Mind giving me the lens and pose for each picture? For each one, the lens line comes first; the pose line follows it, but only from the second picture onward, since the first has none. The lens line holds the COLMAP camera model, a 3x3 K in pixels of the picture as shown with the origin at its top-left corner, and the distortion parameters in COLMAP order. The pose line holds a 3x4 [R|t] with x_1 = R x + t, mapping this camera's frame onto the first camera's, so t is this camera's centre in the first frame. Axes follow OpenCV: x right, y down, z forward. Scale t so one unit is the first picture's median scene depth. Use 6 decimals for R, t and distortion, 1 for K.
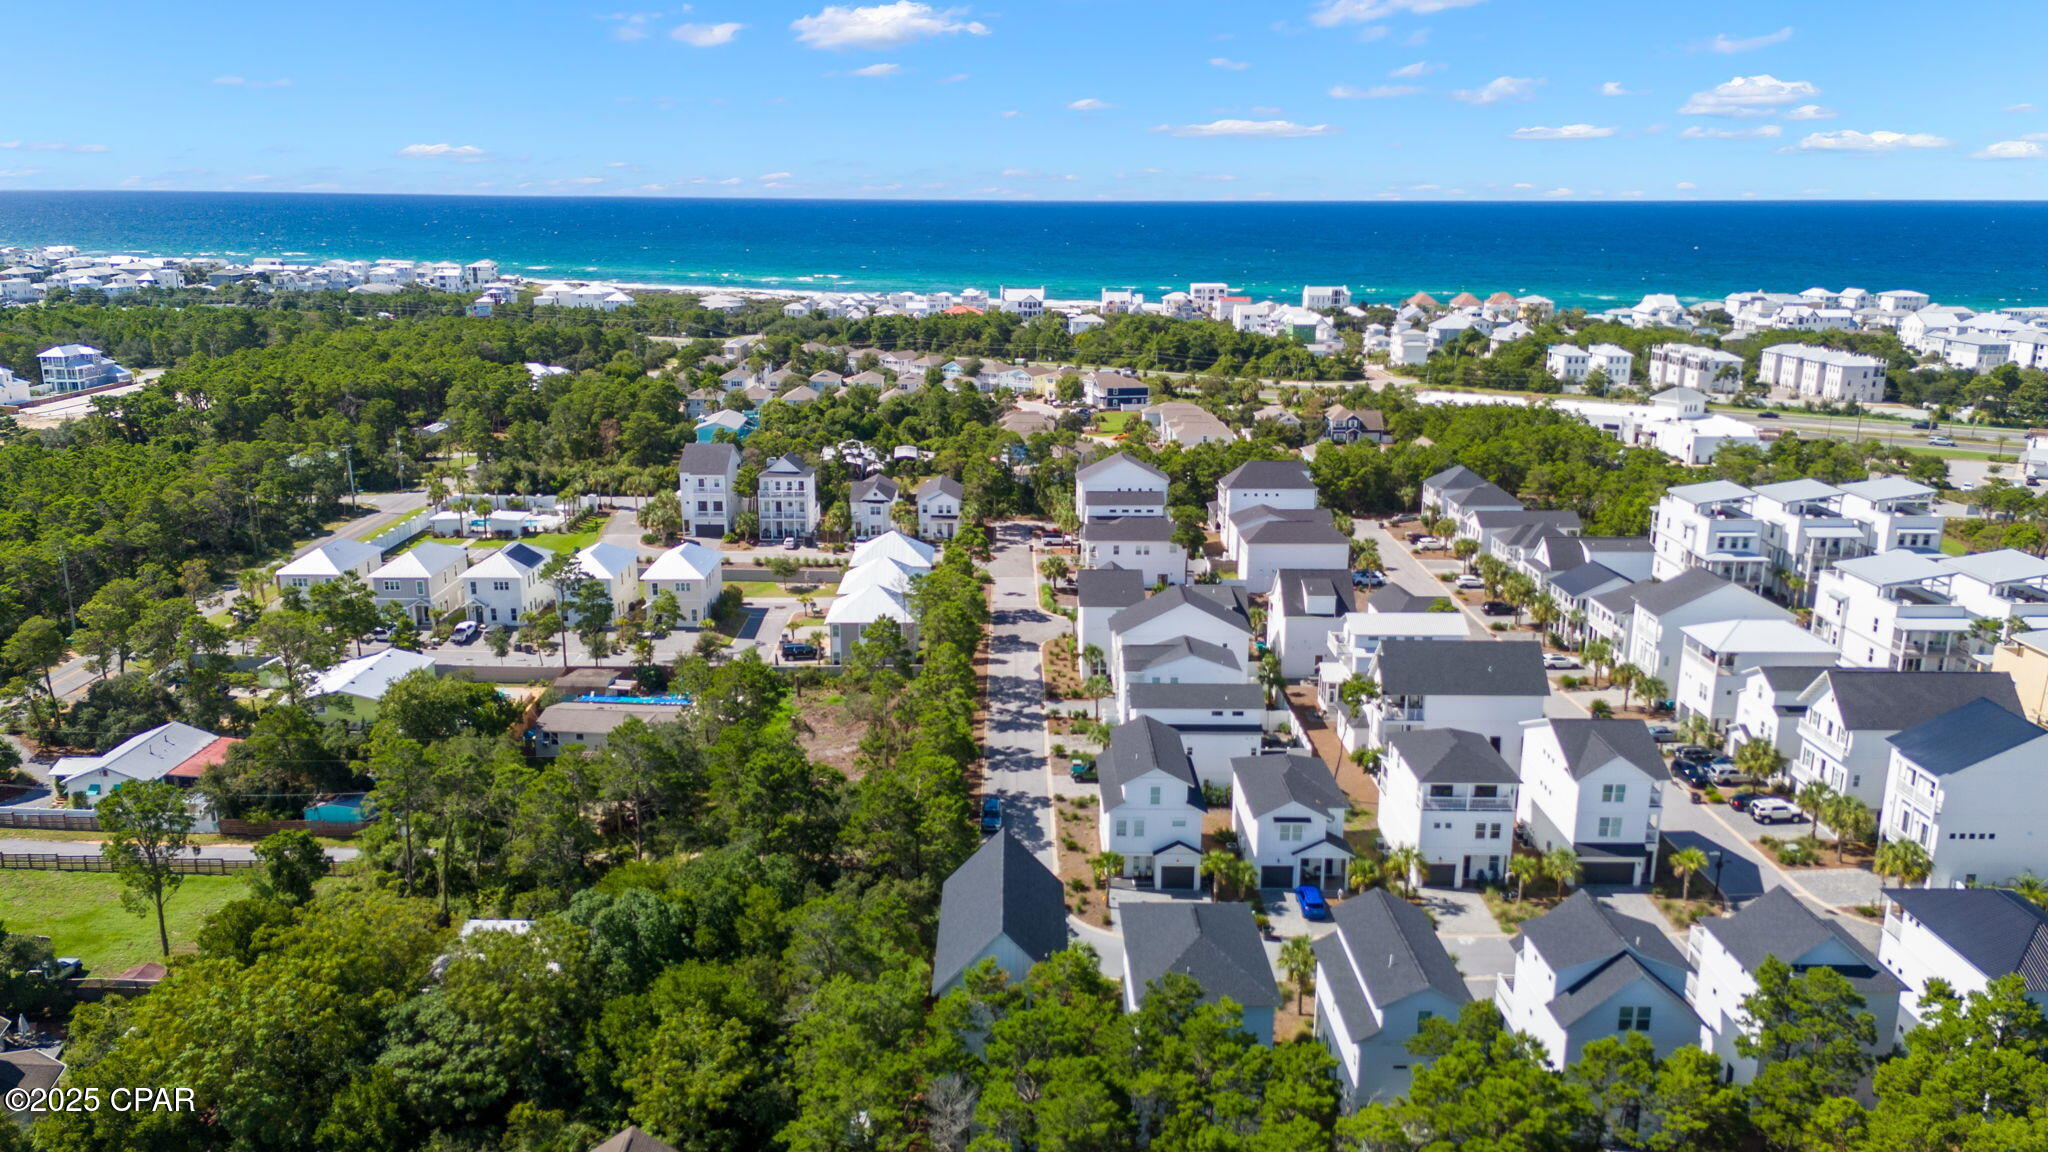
lens RADIAL K [[1491.0, 0, 1024.0], [0, 1491.0, 576.0], [0, 0, 1]] dist [0.092795, -0.100072]
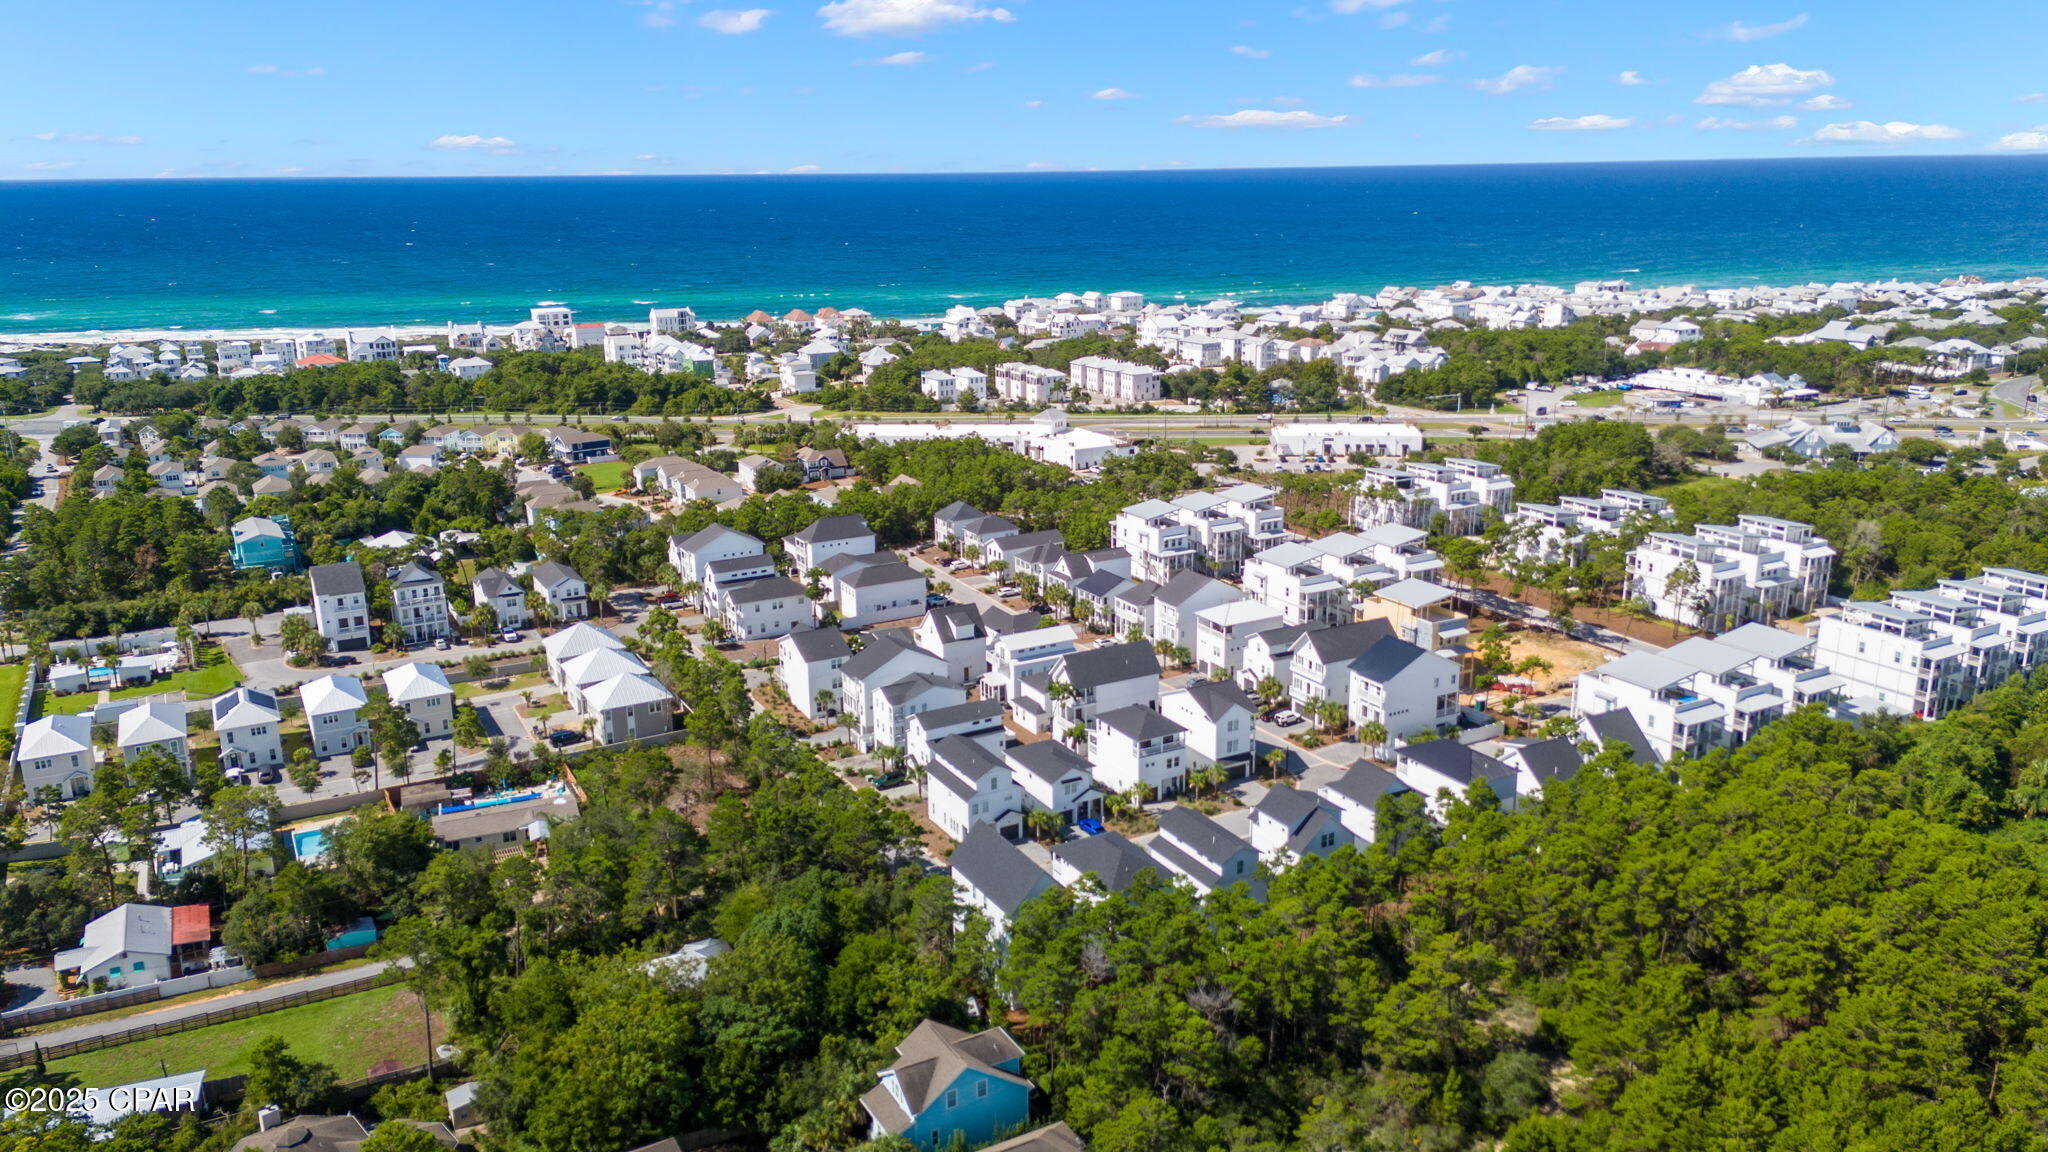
lens RADIAL K [[1484.6, 0, 1024.0], [0, 1484.6, 576.0], [0, 0, 1]] dist [0.118878, -0.164023]
pose [[0.879437, -0.141897, 0.454374, -0.358051], [0.134571, 0.989711, 0.048616, -0.088034], [-0.456597, 0.018391, 0.889483, -0.249072]]
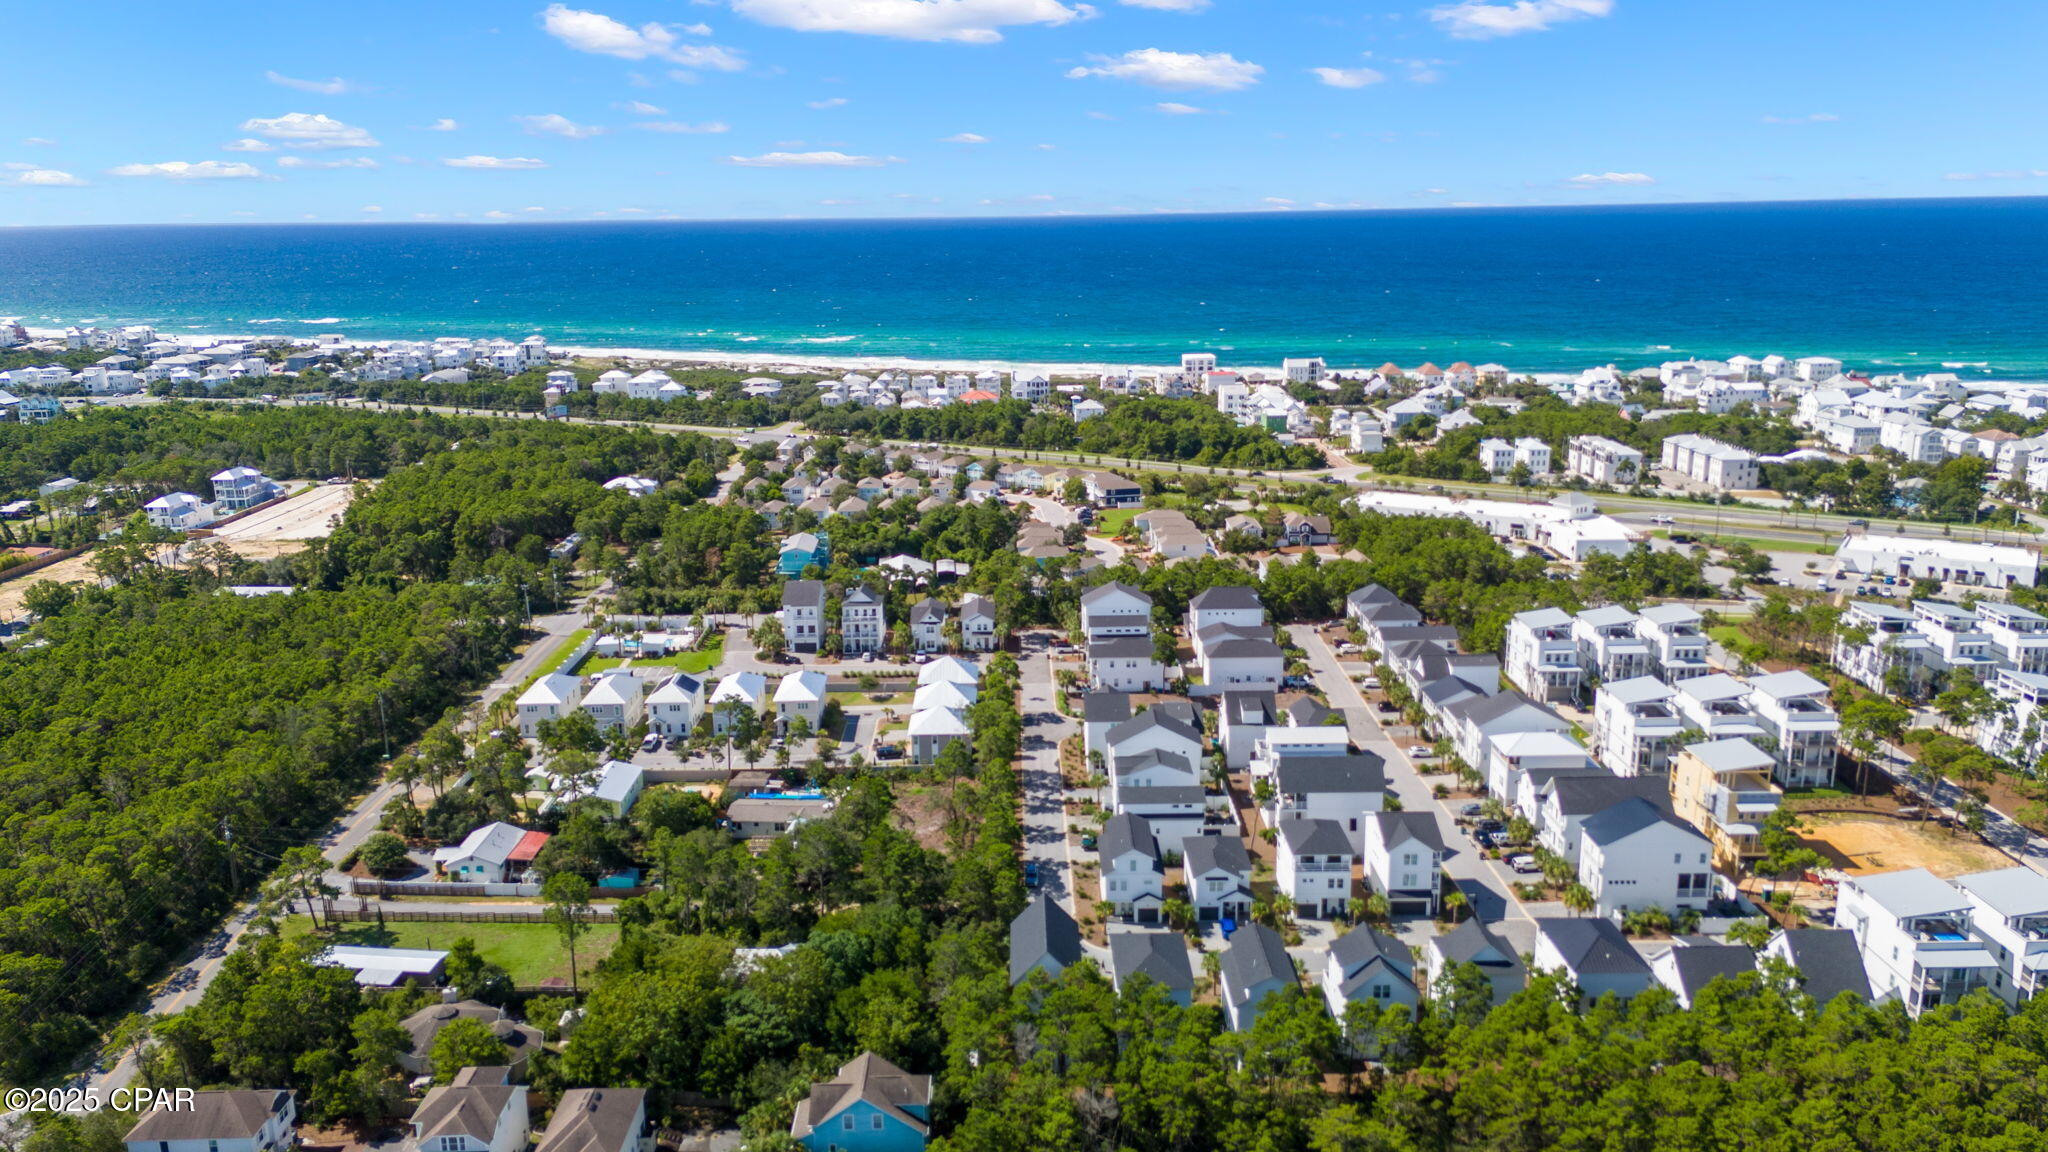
lens RADIAL K [[1484.6, 0, 1024.0], [0, 1484.6, 576.0], [0, 0, 1]] dist [0.118878, -0.164023]
pose [[0.999803, -0.019136, -0.005347, -0.011147], [0.019087, 0.999778, -0.008934, -0.102964], [0.005517, 0.008830, 0.999946, -0.416841]]
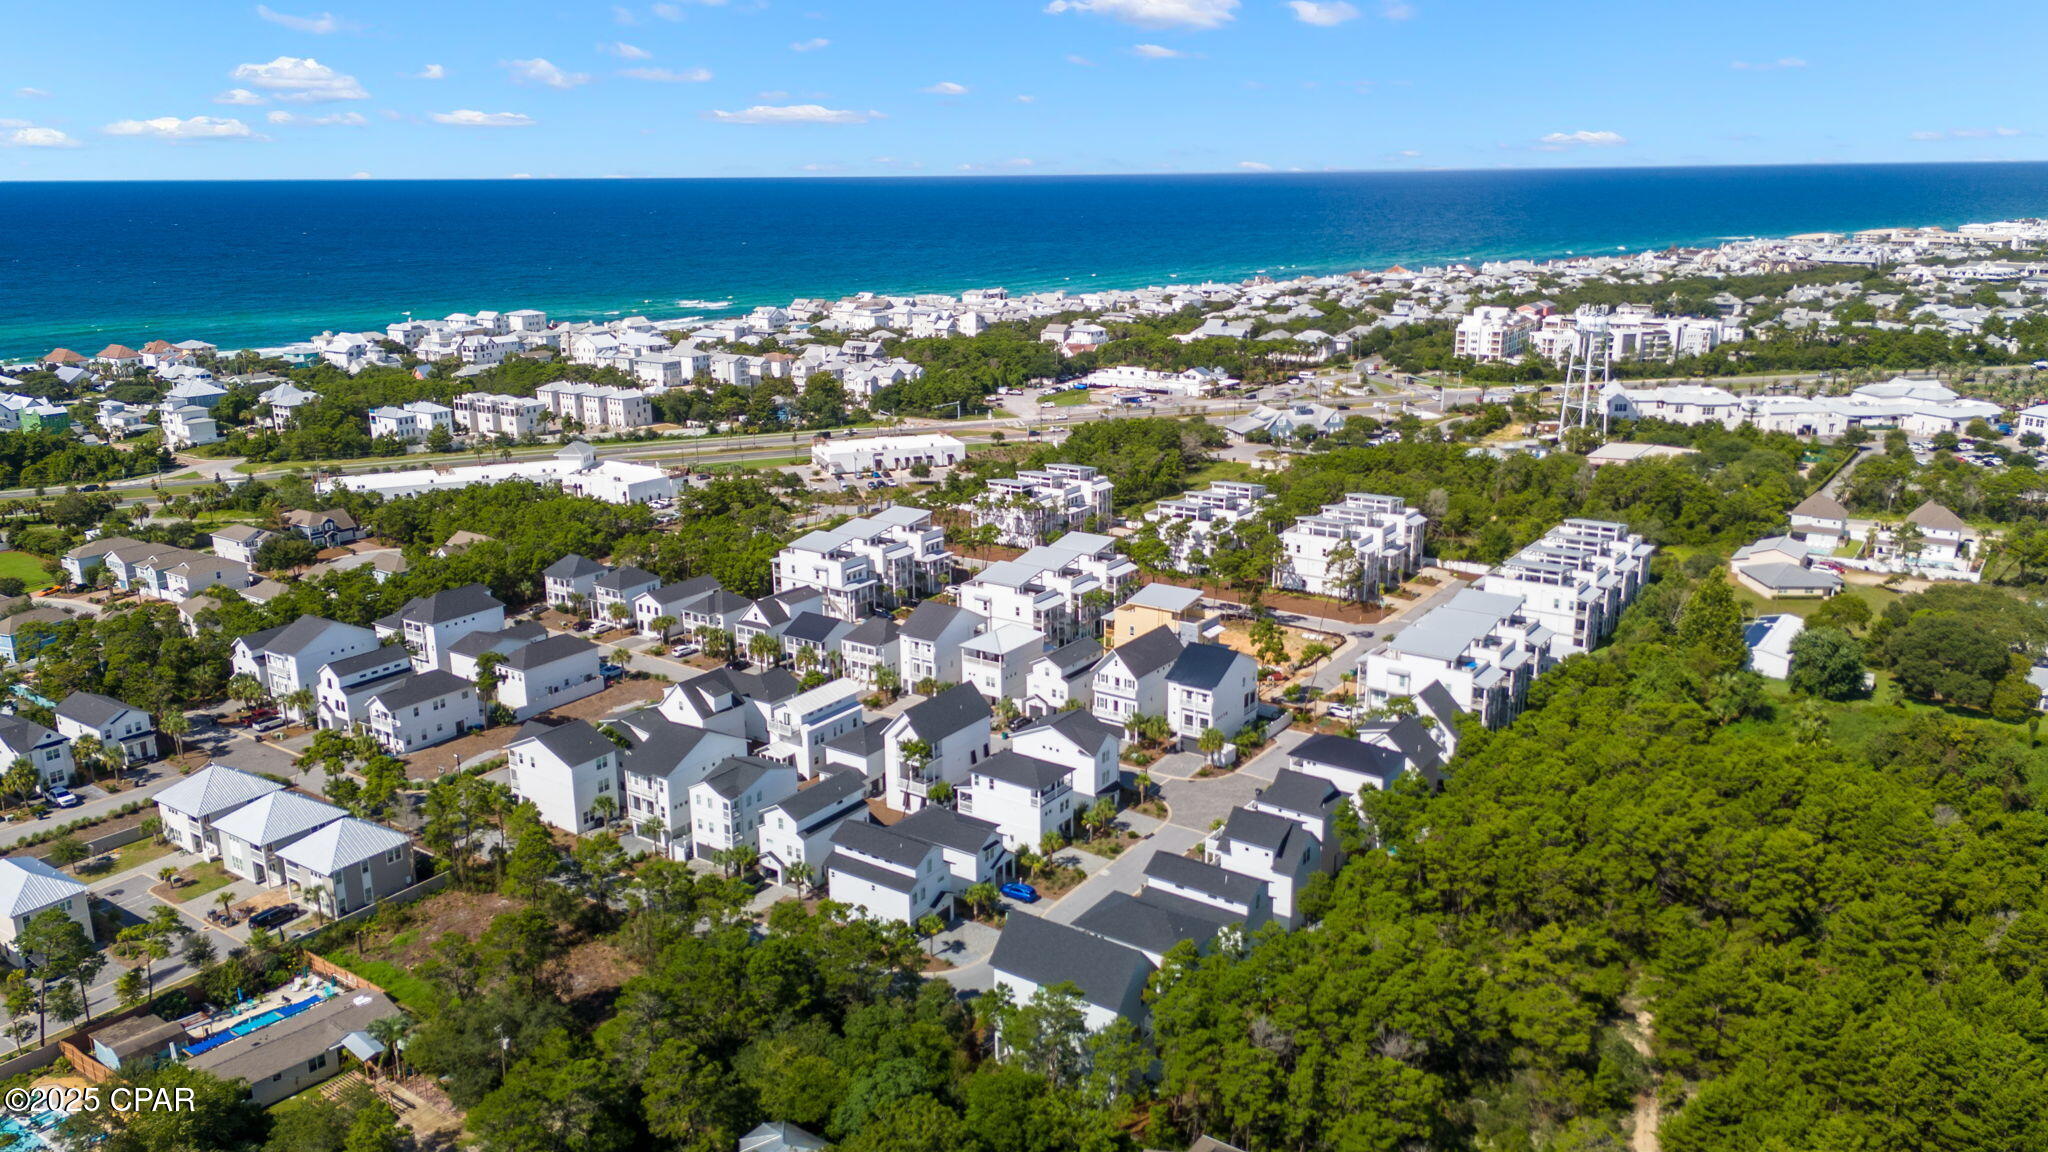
lens RADIAL K [[1484.6, 0, 1024.0], [0, 1484.6, 576.0], [0, 0, 1]] dist [0.118878, -0.164023]
pose [[0.576868, -0.224456, 0.785393, -0.569771], [0.213989, 0.969452, 0.119883, -0.166639], [-0.788309, 0.098909, 0.607277, 0.048121]]
